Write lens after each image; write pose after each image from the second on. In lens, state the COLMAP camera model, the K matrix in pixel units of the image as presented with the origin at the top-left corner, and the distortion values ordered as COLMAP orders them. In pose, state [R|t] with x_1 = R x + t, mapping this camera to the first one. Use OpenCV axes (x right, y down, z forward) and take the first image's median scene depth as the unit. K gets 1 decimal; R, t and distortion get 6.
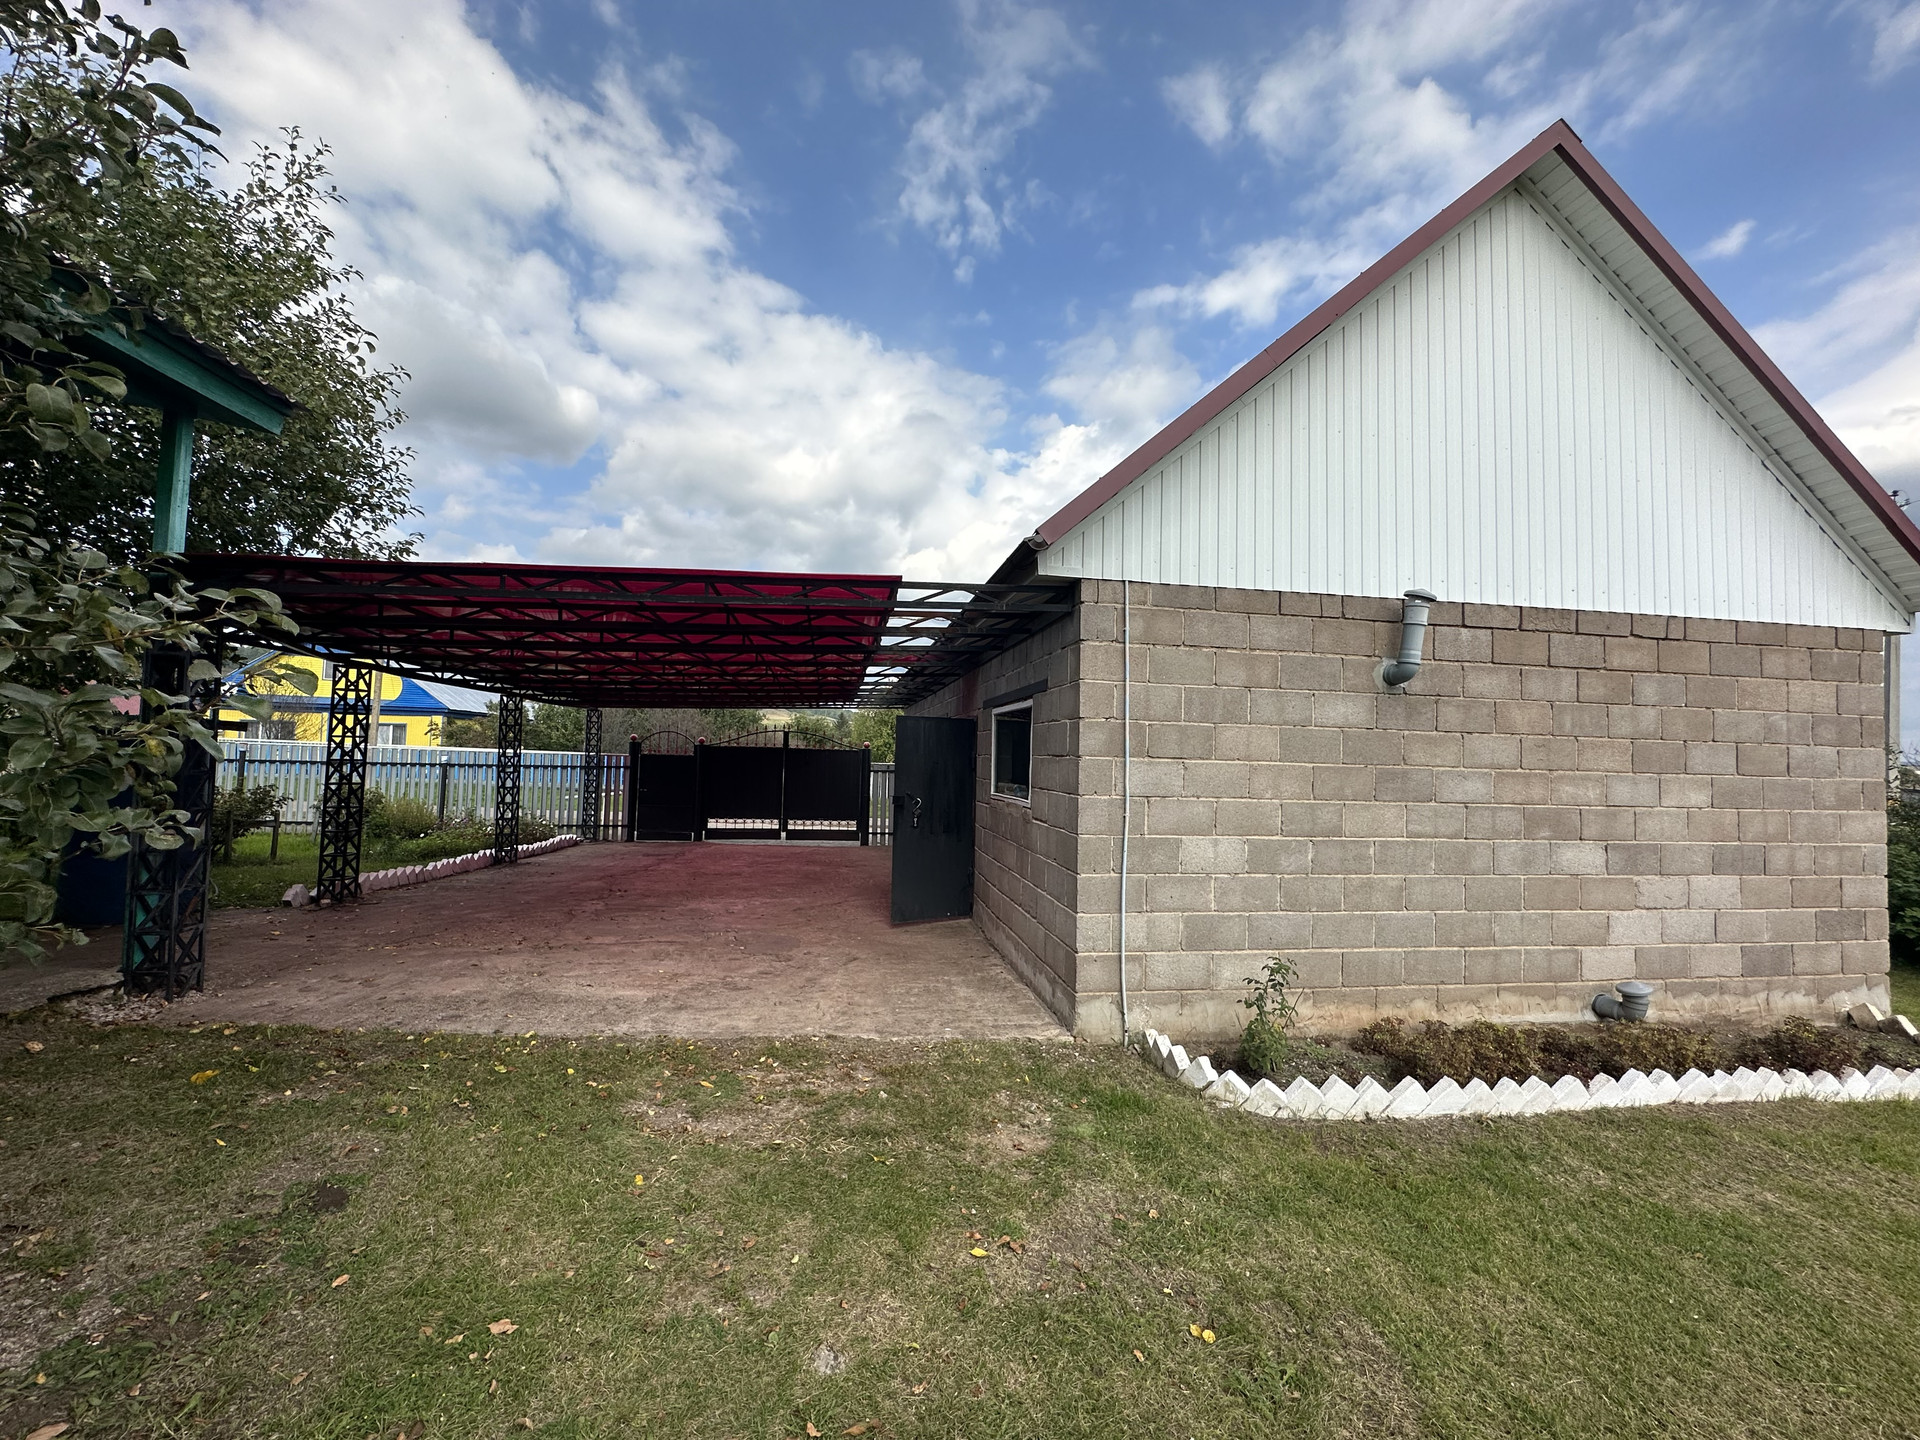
lens RADIAL K [[767.8, 0, 964.0], [0, 767.8, 722.7], [0, 0, 1]] dist [-0.001047, 0.000403]
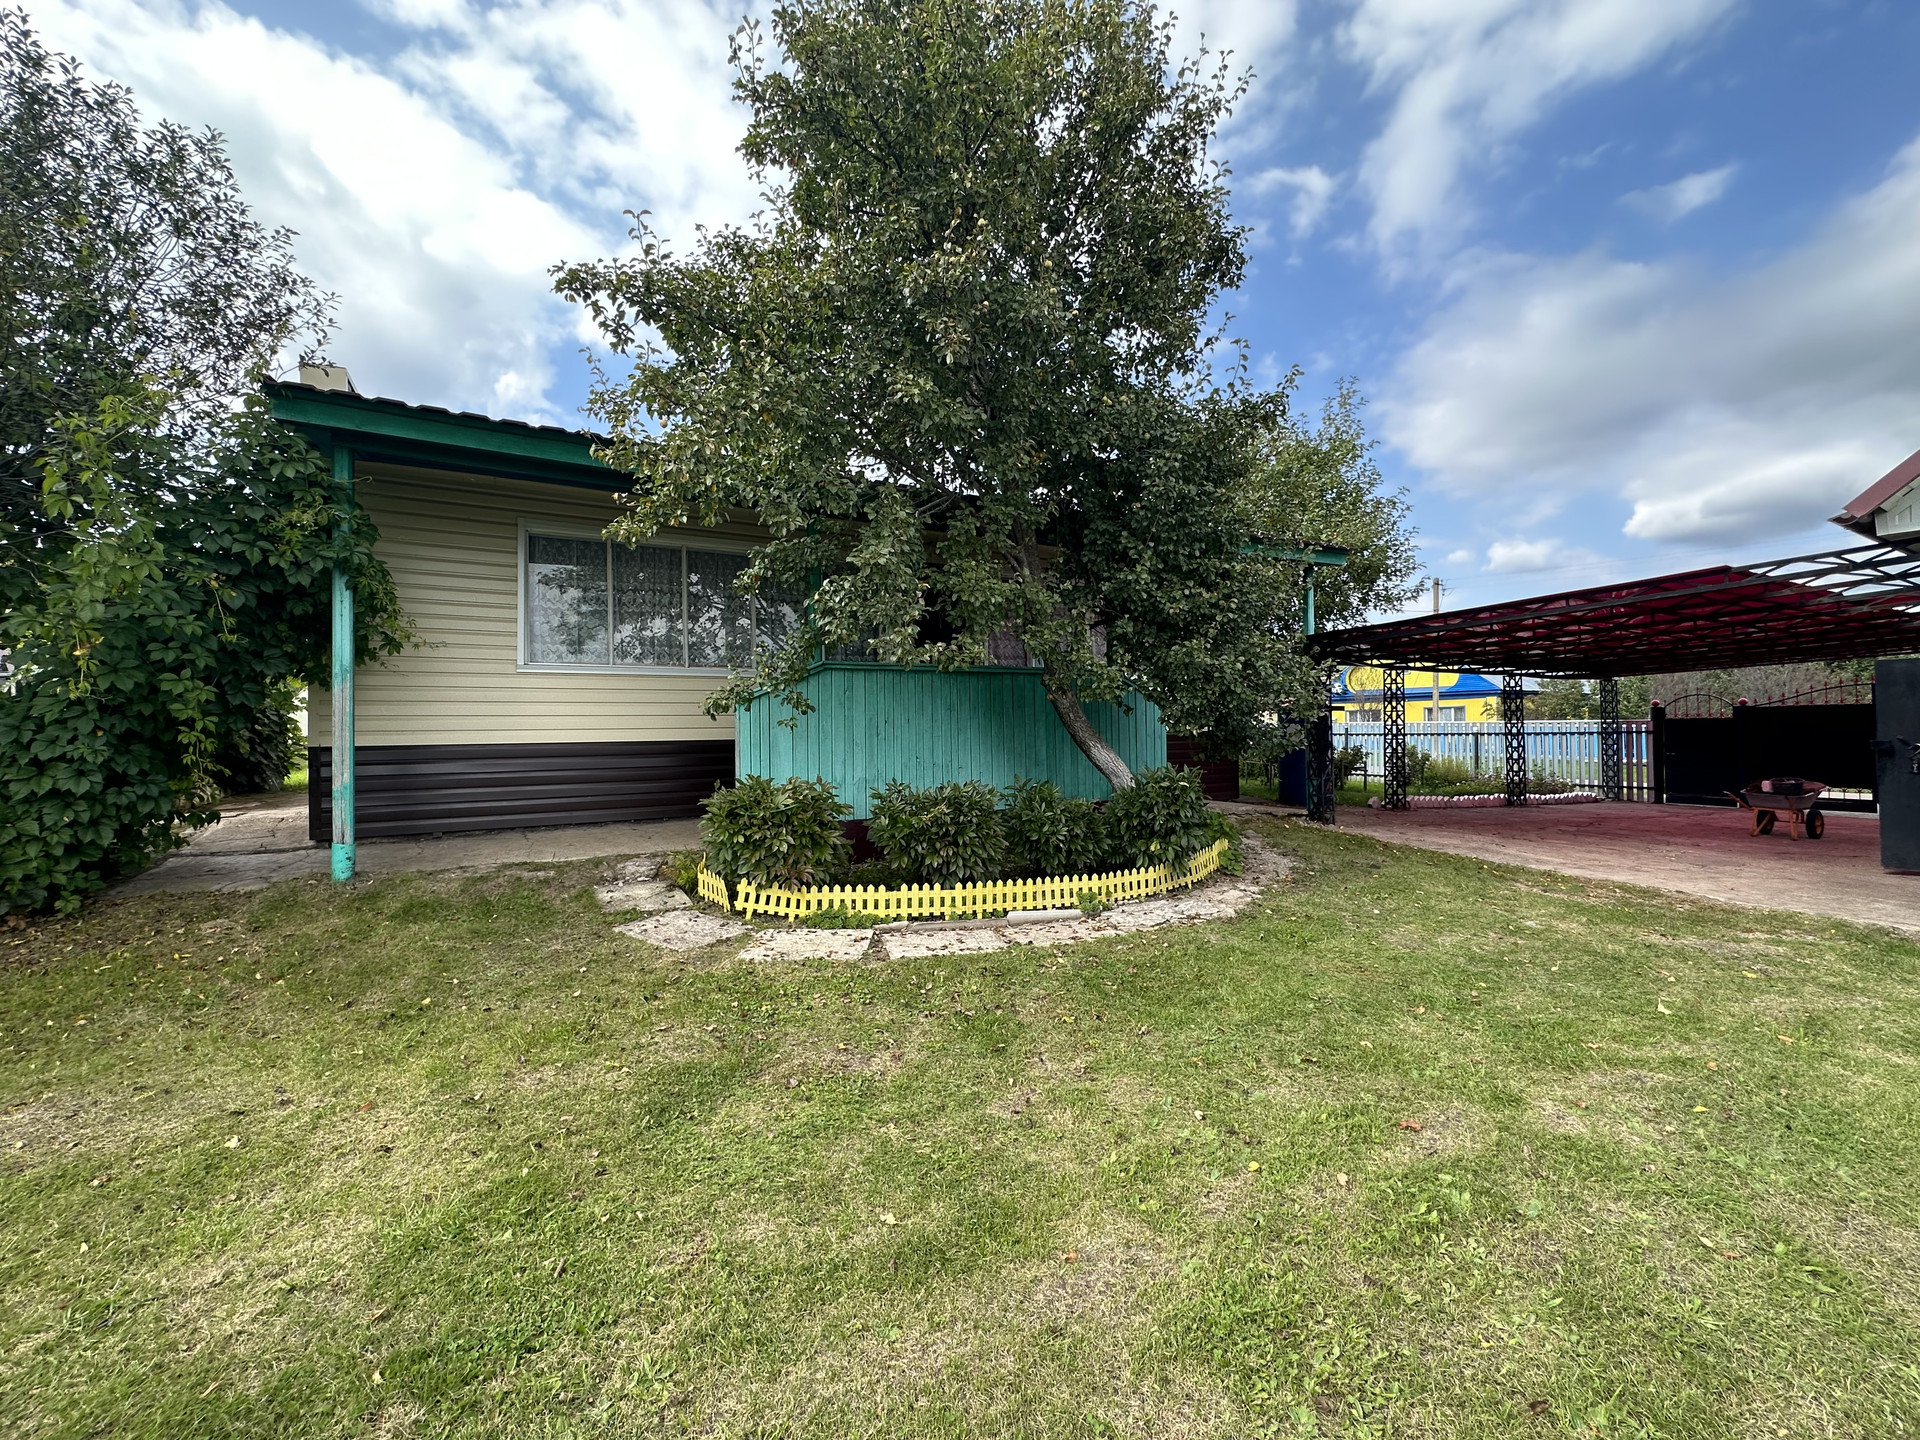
lens RADIAL K [[767.8, 0, 961.8], [0, 767.8, 725.1], [0, 0, 1]] dist [-0.001047, 0.000403]
pose [[0.339669, -0.040828, -0.939658, 0.306294], [0.064710, 0.997705, -0.019959, 0.013523], [0.938316, -0.054026, 0.341531, -0.313139]]
